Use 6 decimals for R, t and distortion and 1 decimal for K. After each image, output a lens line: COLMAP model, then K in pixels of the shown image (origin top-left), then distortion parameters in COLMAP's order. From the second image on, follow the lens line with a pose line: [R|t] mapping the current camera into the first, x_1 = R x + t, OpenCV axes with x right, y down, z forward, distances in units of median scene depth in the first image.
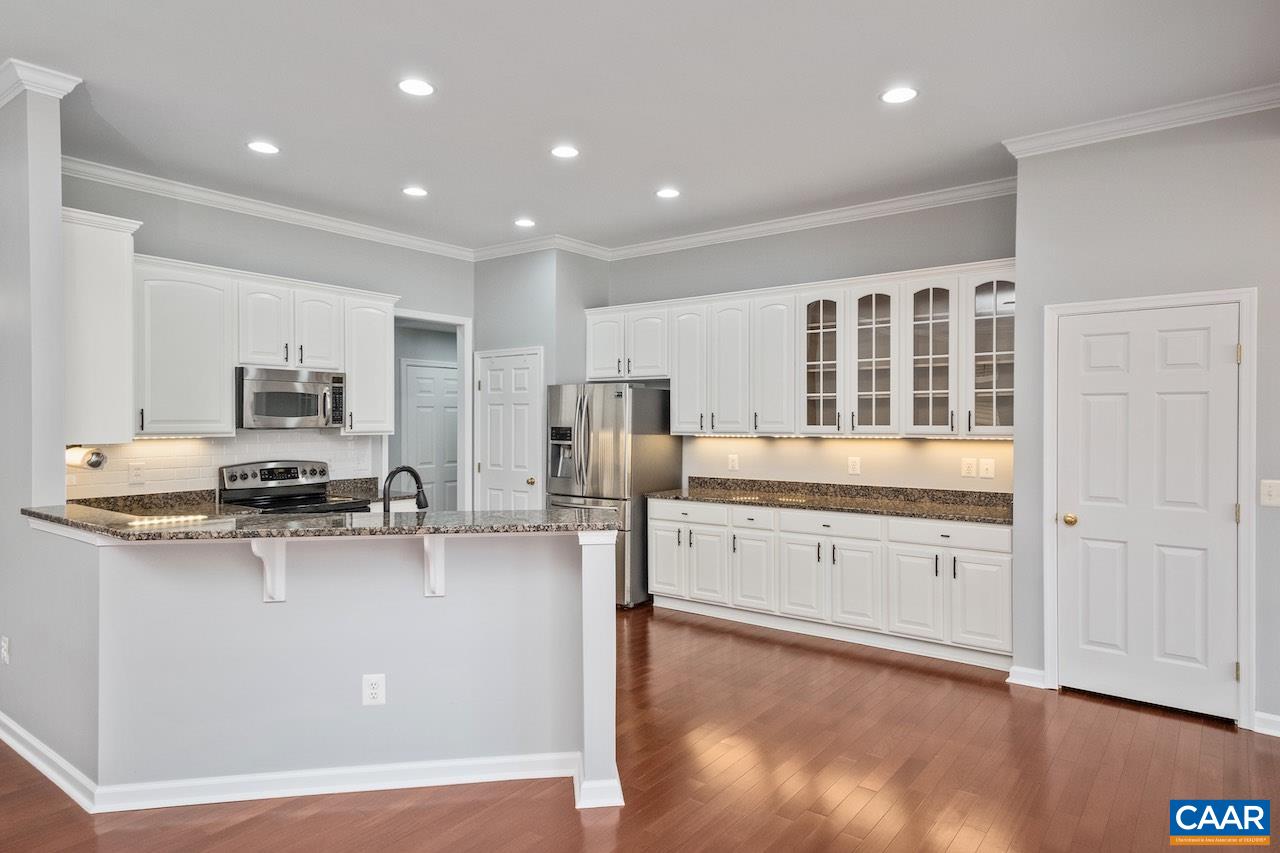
lens RADIAL K [[782.7, 0, 638.6], [0, 782.7, 417.8], [0, 0, 1]] dist [0.050601, -0.000282]
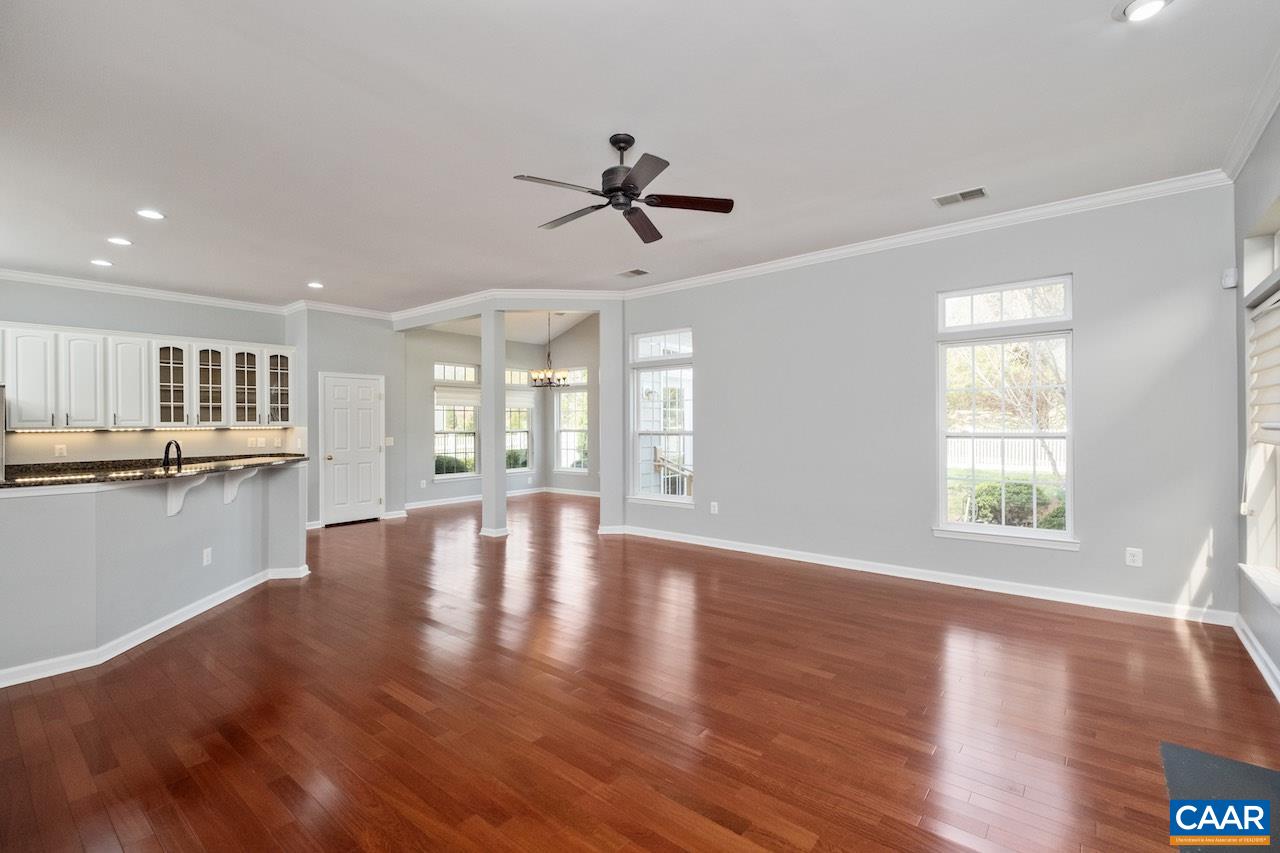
lens RADIAL K [[570.7, 0, 641.5], [0, 570.7, 426.6], [0, 0, 1]] dist [0.004264, -0.000533]
pose [[0.022971, -0.006093, 0.999718, -0.960007], [0.008354, 0.999948, 0.005902, 0.020913], [-0.999701, 0.008216, 0.023021, -0.024790]]
